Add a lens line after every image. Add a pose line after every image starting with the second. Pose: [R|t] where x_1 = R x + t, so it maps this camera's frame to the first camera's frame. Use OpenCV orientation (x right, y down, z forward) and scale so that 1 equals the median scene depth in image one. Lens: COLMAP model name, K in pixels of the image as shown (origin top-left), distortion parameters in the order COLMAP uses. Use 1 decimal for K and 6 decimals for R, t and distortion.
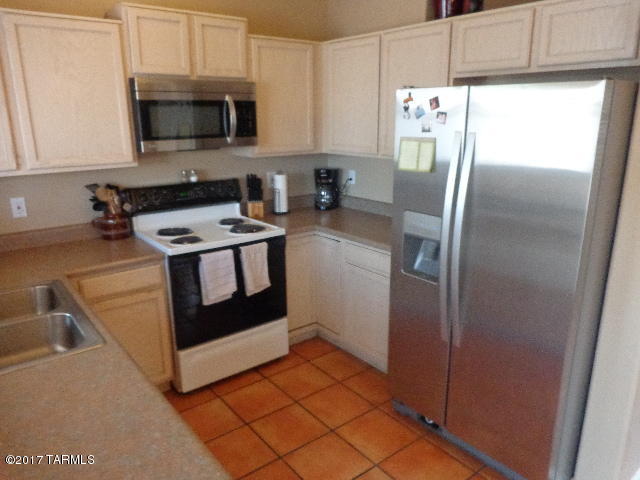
lens RADIAL K [[473.0, 0, 325.1], [0, 473.0, 239.7], [0, 0, 1]] dist [0.002705, -0.011833]
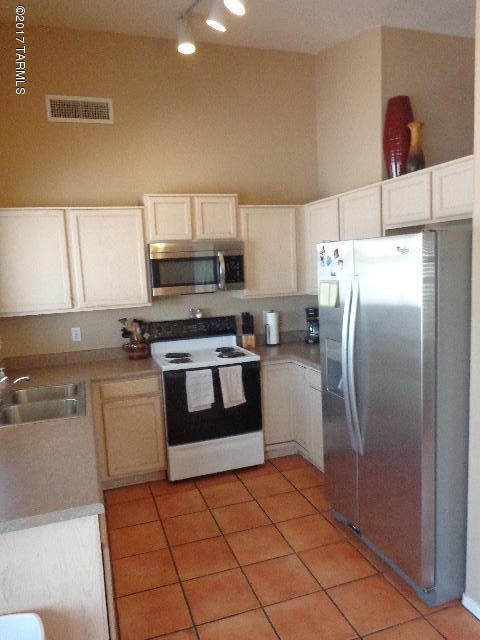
lens RADIAL K [[473.0, 0, 241.8], [0, 473.0, 320.7], [0, 0, 1]] dist [0.002705, -0.011833]
pose [[0.939258, 0.001772, -0.343207, 0.318673], [-0.046580, 0.991392, -0.122359, 0.042833], [0.340036, 0.130913, 0.931256, -0.183556]]
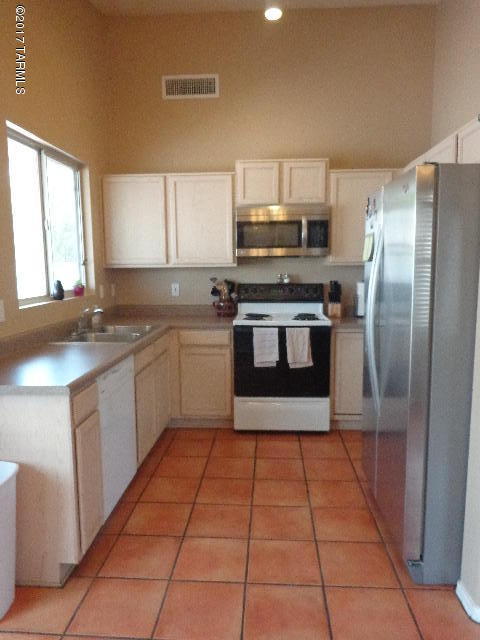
lens RADIAL K [[473.0, 0, 243.1], [0, 473.0, 322.2], [0, 0, 1]] dist [0.002705, -0.011833]
pose [[0.741249, 0.082631, -0.666124, 0.605090], [-0.169121, 0.983369, -0.066211, 0.107487], [0.649575, 0.161735, 0.742896, -0.048015]]
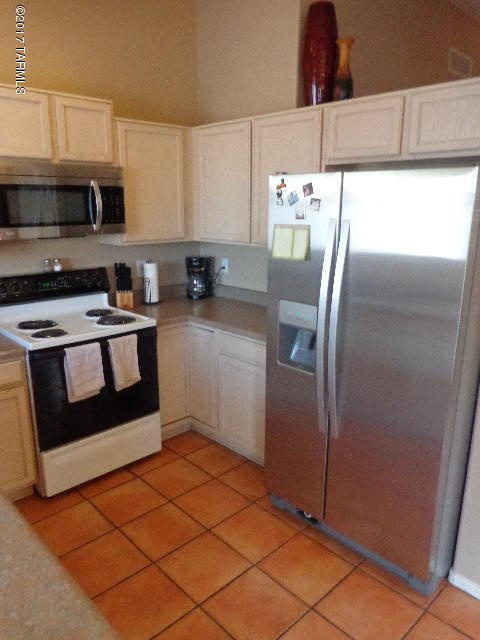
lens RADIAL K [[473.0, 0, 240.3], [0, 473.0, 319.8], [0, 0, 1]] dist [0.002705, -0.011833]
pose [[0.996109, -0.015121, 0.086827, 0.002534], [0.016498, 0.999749, -0.015161, -0.005593], [-0.086576, 0.016535, 0.996108, 0.032888]]
